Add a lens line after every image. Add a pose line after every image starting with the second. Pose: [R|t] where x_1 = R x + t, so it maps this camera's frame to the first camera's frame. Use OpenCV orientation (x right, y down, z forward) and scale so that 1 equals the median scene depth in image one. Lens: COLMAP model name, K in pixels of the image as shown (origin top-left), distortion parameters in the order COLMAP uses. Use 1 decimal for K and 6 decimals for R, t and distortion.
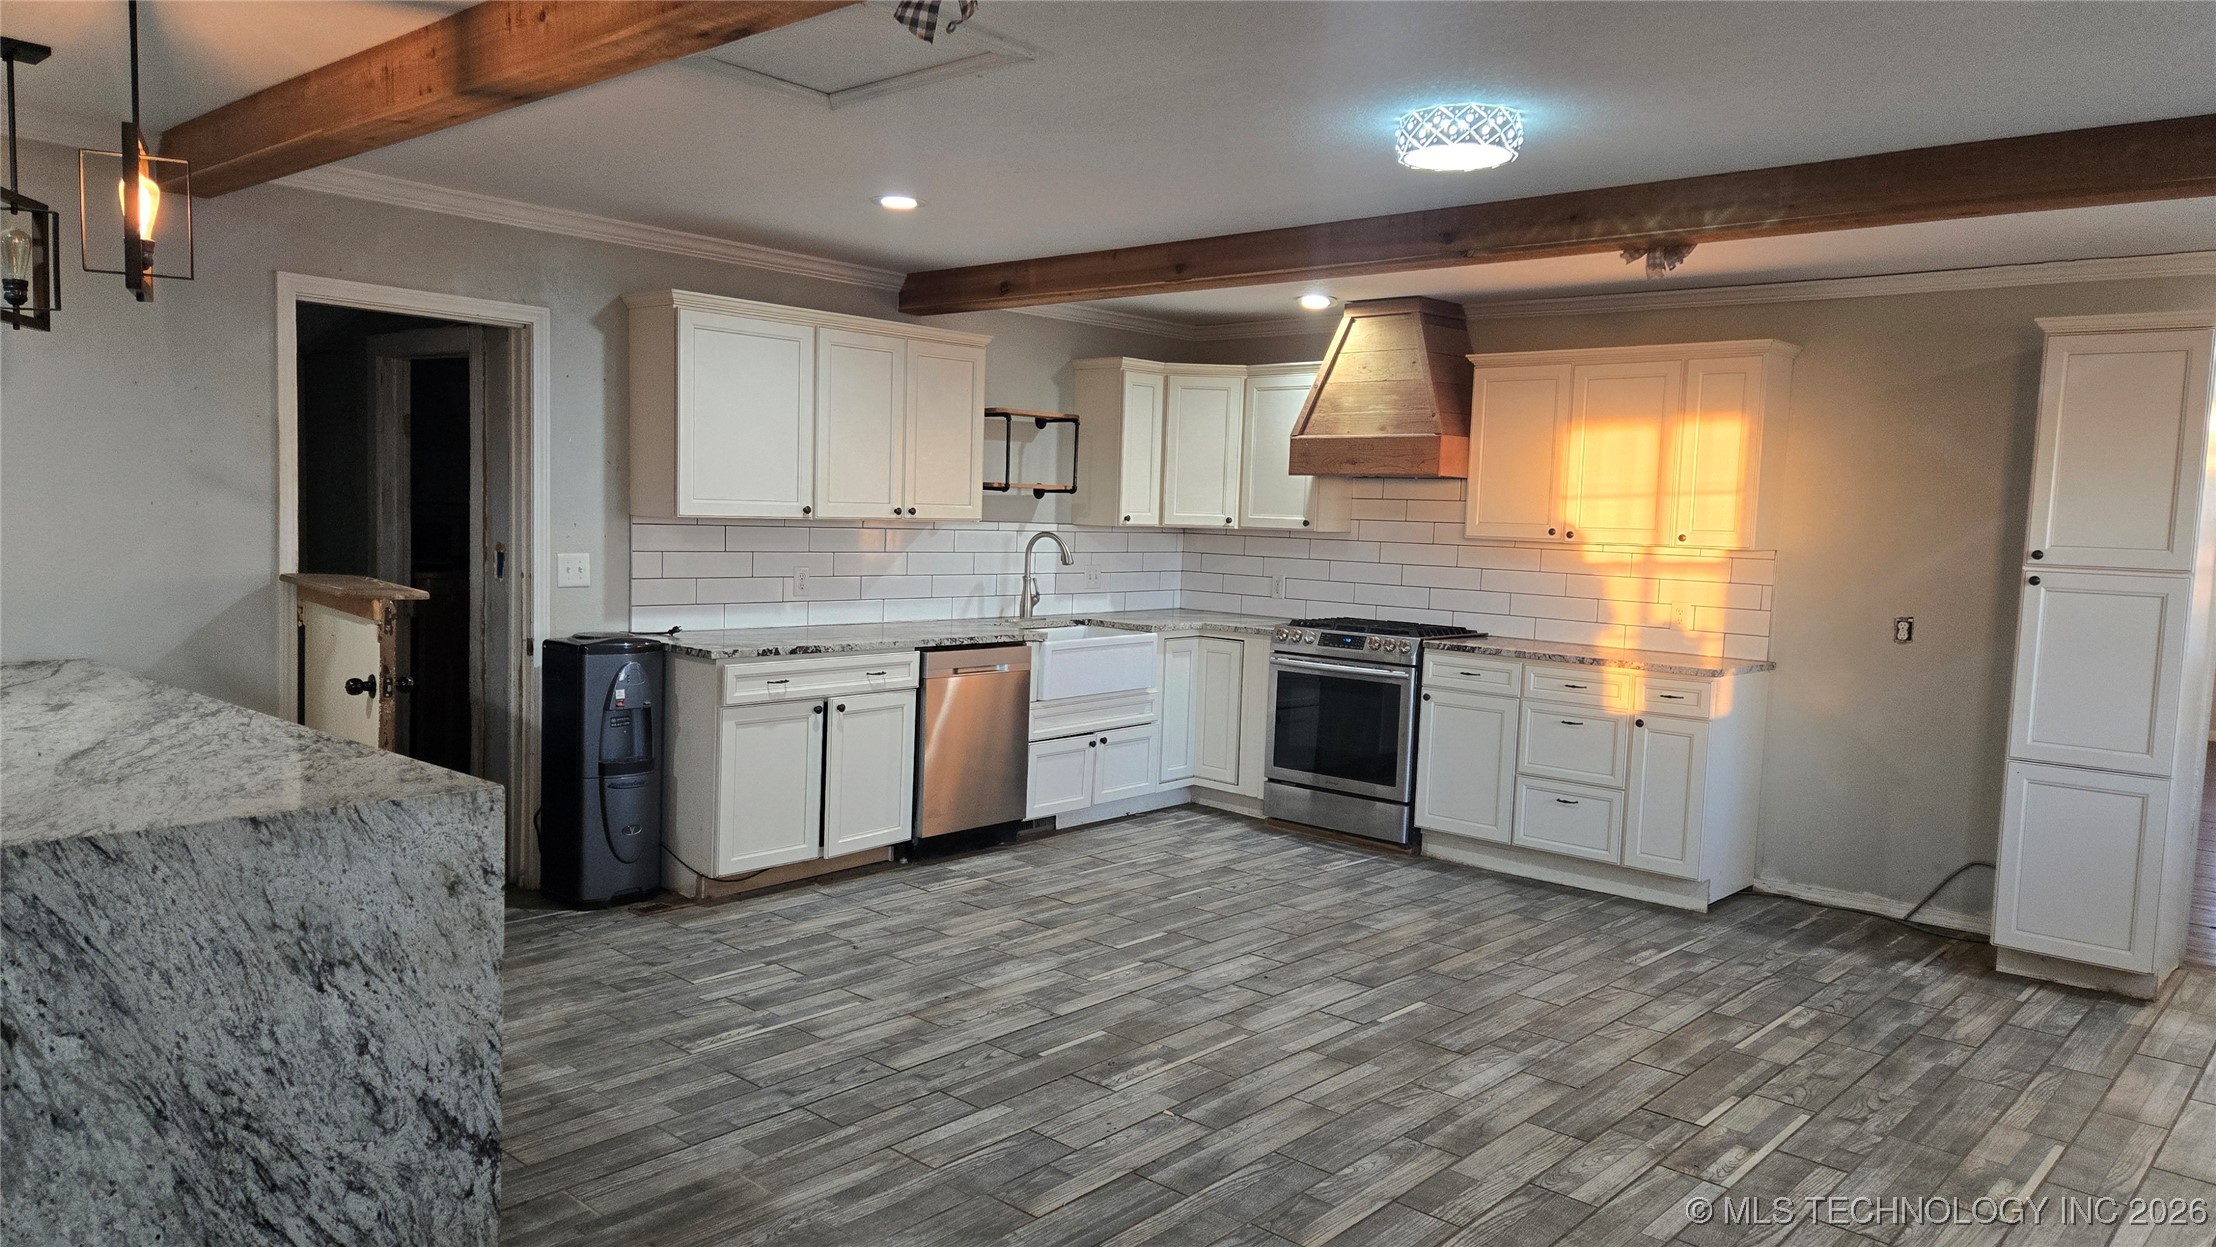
lens RADIAL K [[1443.9, 0, 1091.3], [0, 1443.9, 630.4], [0, 0, 1]] dist [0.050356, -0.011863]
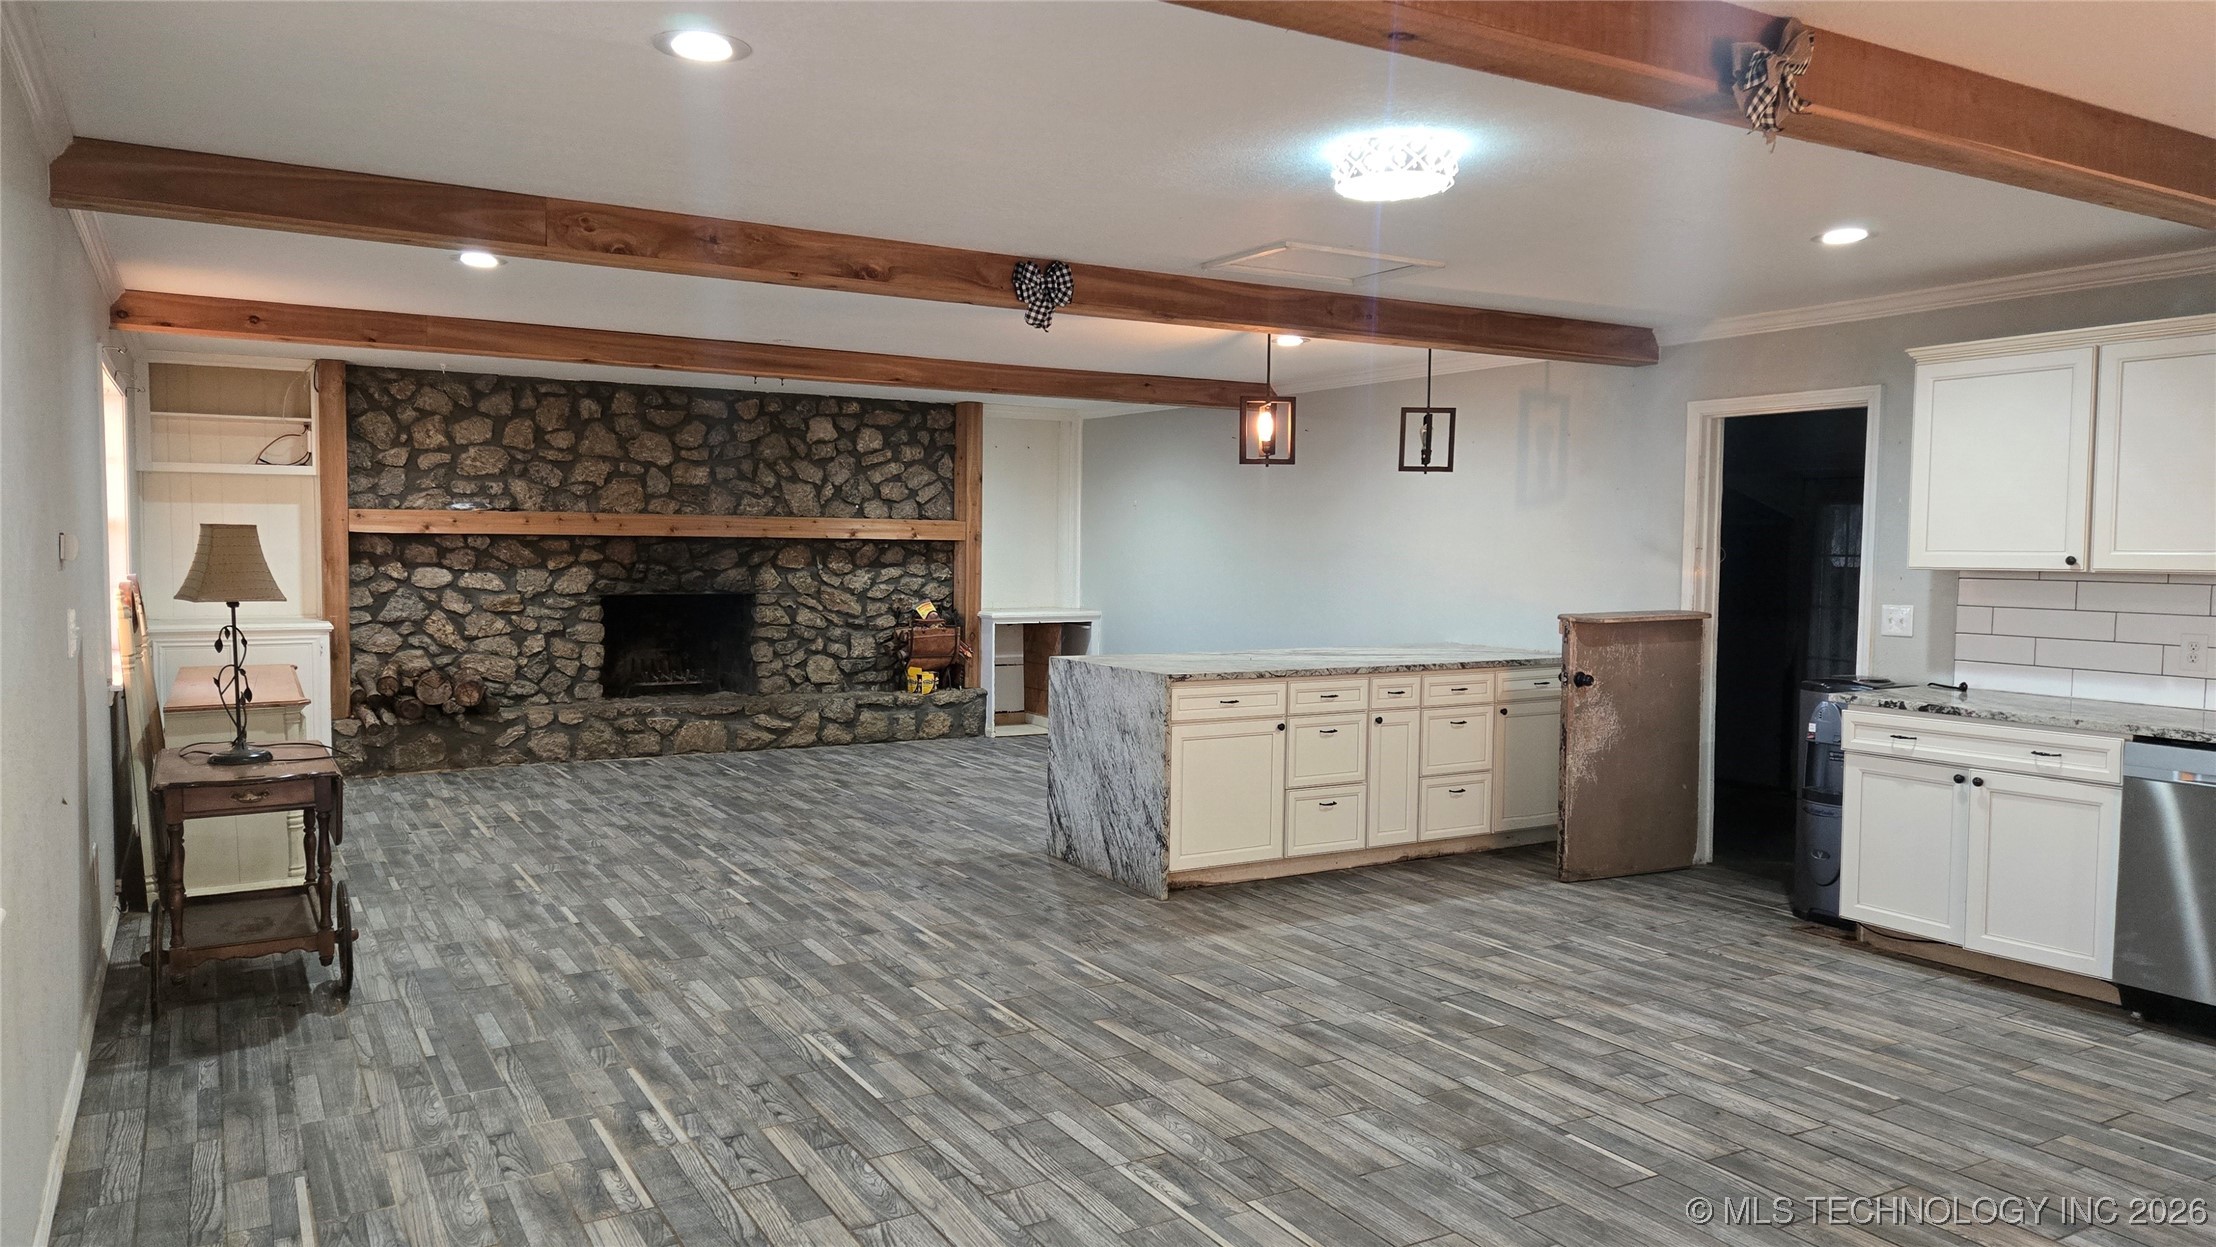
lens RADIAL K [[1443.9, 0, 1090.0], [0, 1443.9, 624.4], [0, 0, 1]] dist [0.050356, -0.011863]
pose [[-0.279577, 0.020681, -0.959900, 1.092222], [-0.099667, 0.993742, 0.050438, -0.043111], [0.954936, 0.109772, -0.275766, 0.937404]]
